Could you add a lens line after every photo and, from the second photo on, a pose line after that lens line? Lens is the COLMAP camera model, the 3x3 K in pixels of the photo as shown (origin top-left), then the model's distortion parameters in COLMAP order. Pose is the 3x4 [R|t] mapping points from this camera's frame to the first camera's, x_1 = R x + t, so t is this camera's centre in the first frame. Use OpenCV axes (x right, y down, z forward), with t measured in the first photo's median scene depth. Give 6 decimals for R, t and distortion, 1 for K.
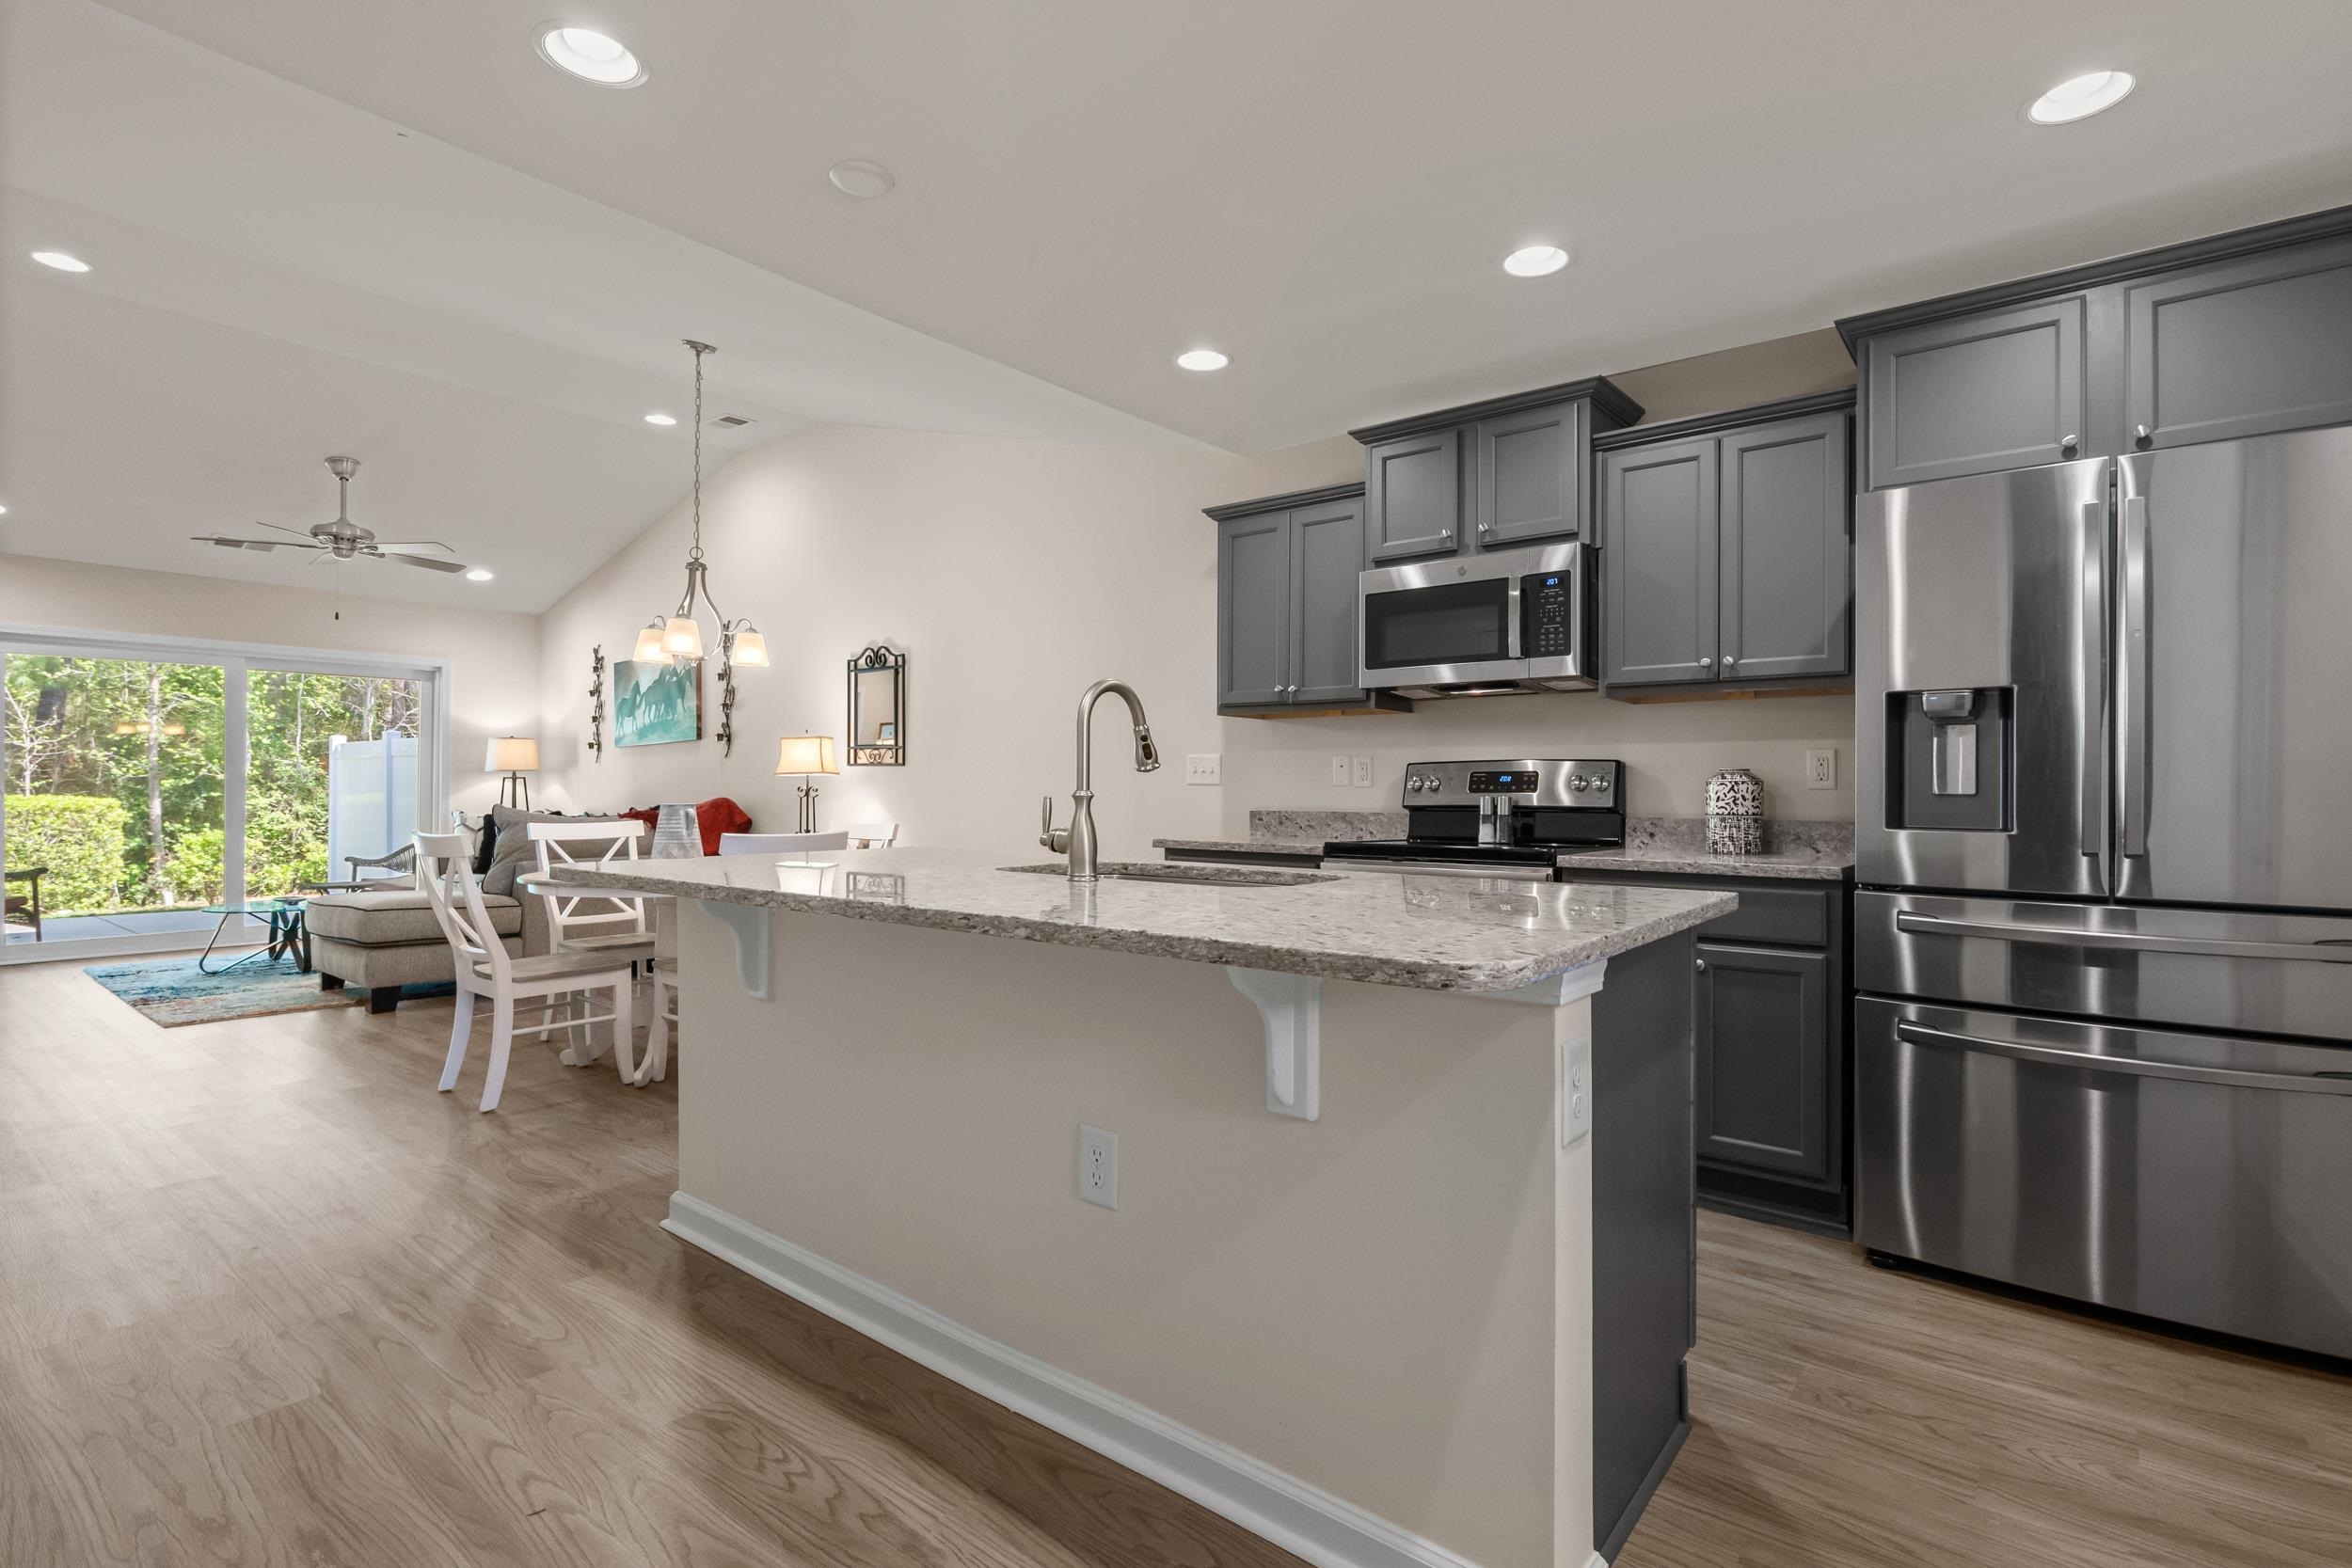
lens RADIAL K [[1117.6, 0, 1181.9], [0, 1117.6, 796.1], [0, 0, 1]] dist [0.003611, -0.000985]
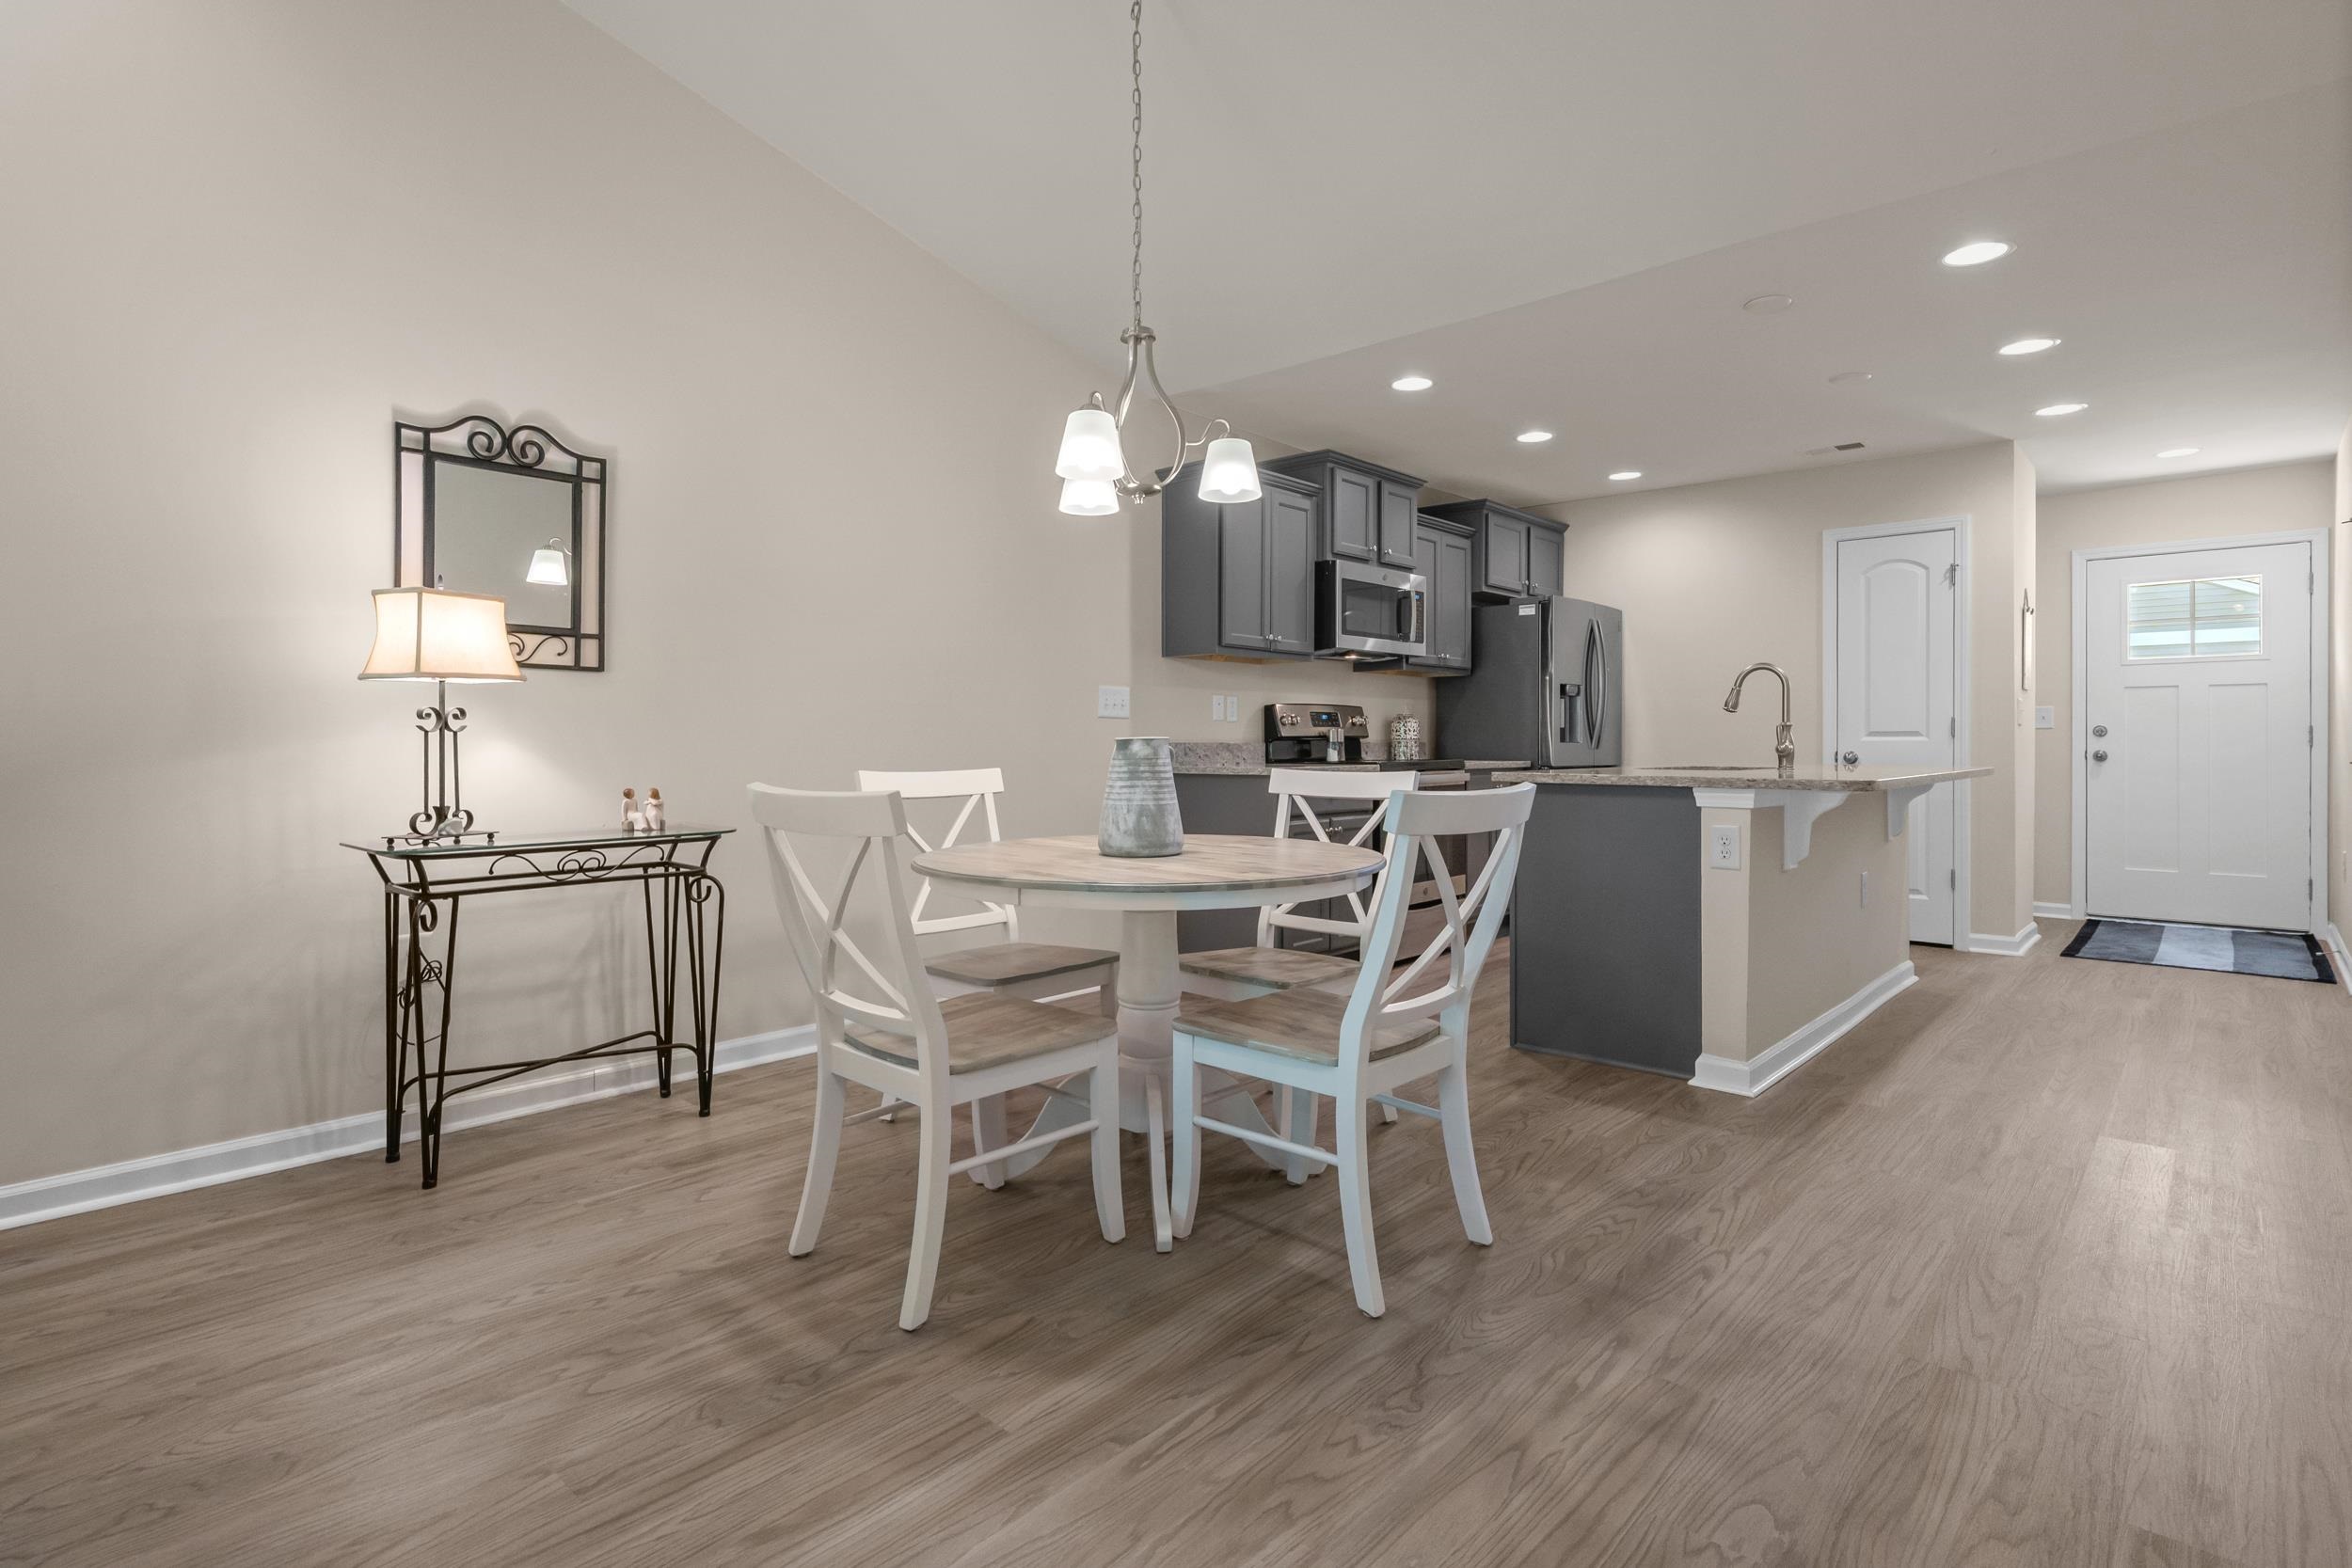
lens RADIAL K [[1134.2, 0, 1168.3], [0, 1134.2, 783.6], [0, 0, 1]] dist [-0.004422, -0.000649]
pose [[0.079304, -0.043232, 0.995913, -1.062039], [0.005742, 0.999062, 0.042912, 0.005748], [-0.996834, 0.002315, 0.079477, 0.966261]]
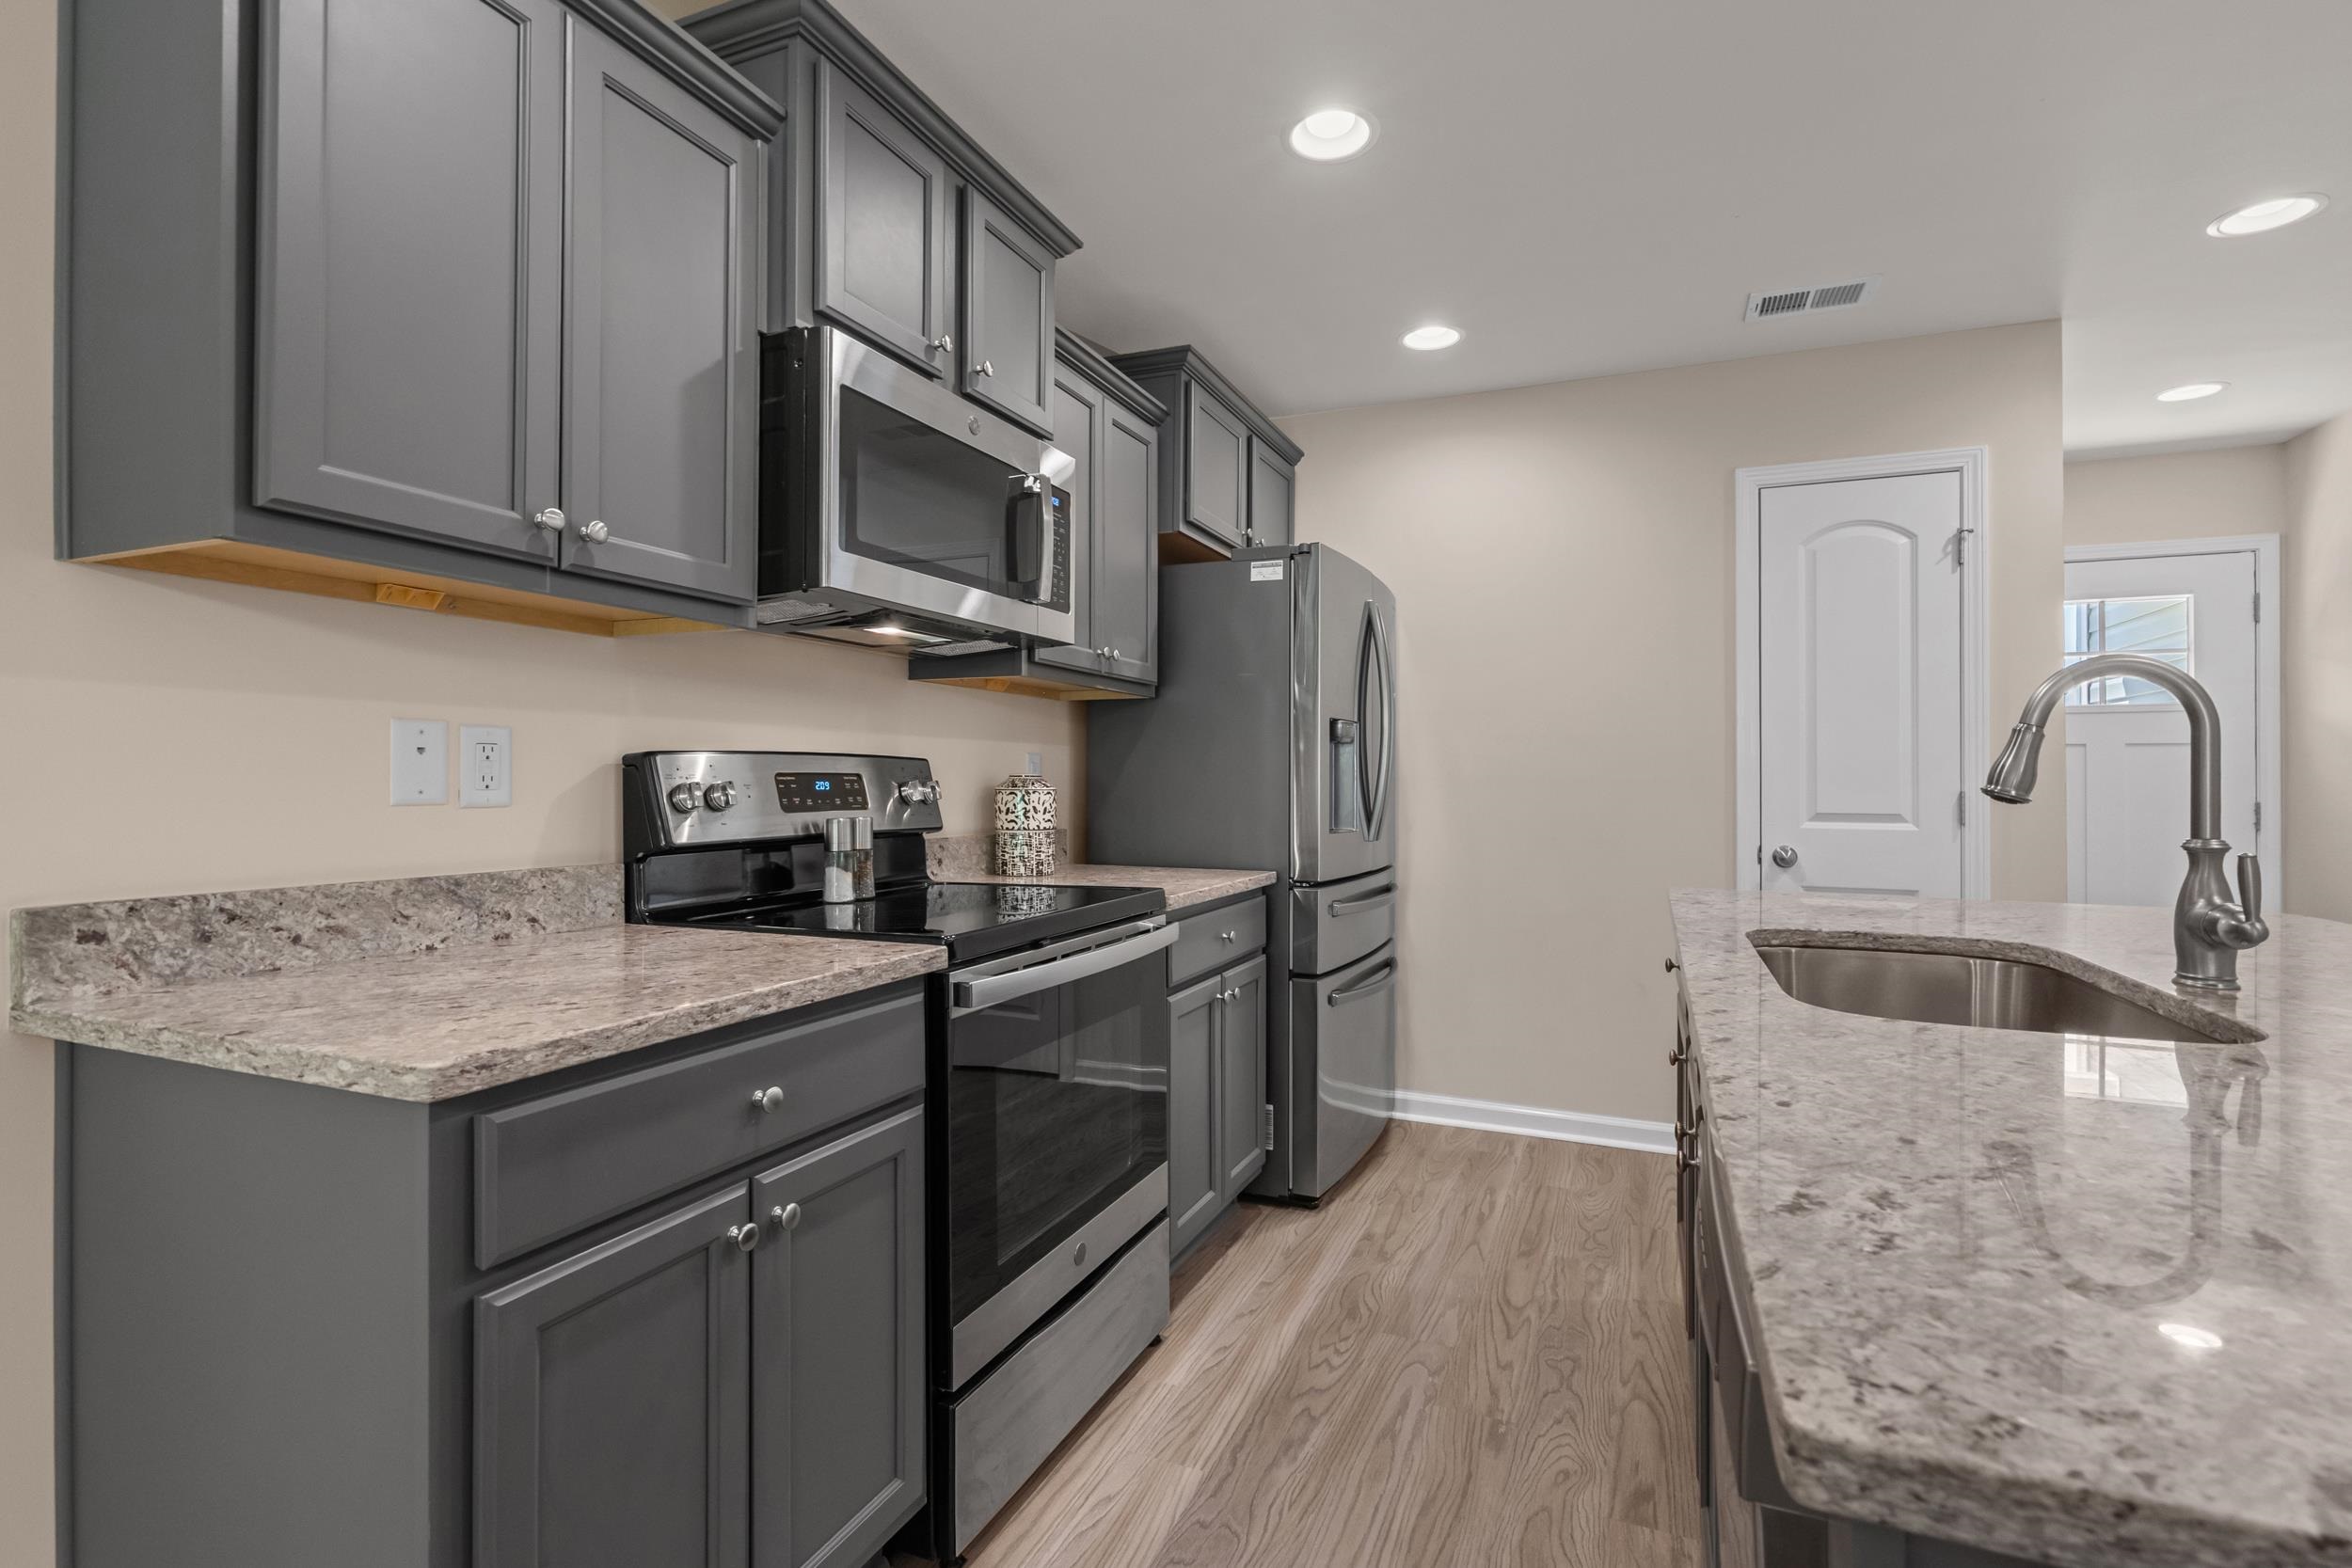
lens RADIAL K [[1093.4, 0, 1190.9], [0, 1093.4, 783.6], [0, 0, 1]] dist [-0.000692, 0.000200]
pose [[-0.272697, -0.009644, 0.962052, -0.262184], [-0.003672, 0.999953, 0.008983, -0.019746], [-0.962093, -0.001083, -0.272720, 0.865223]]
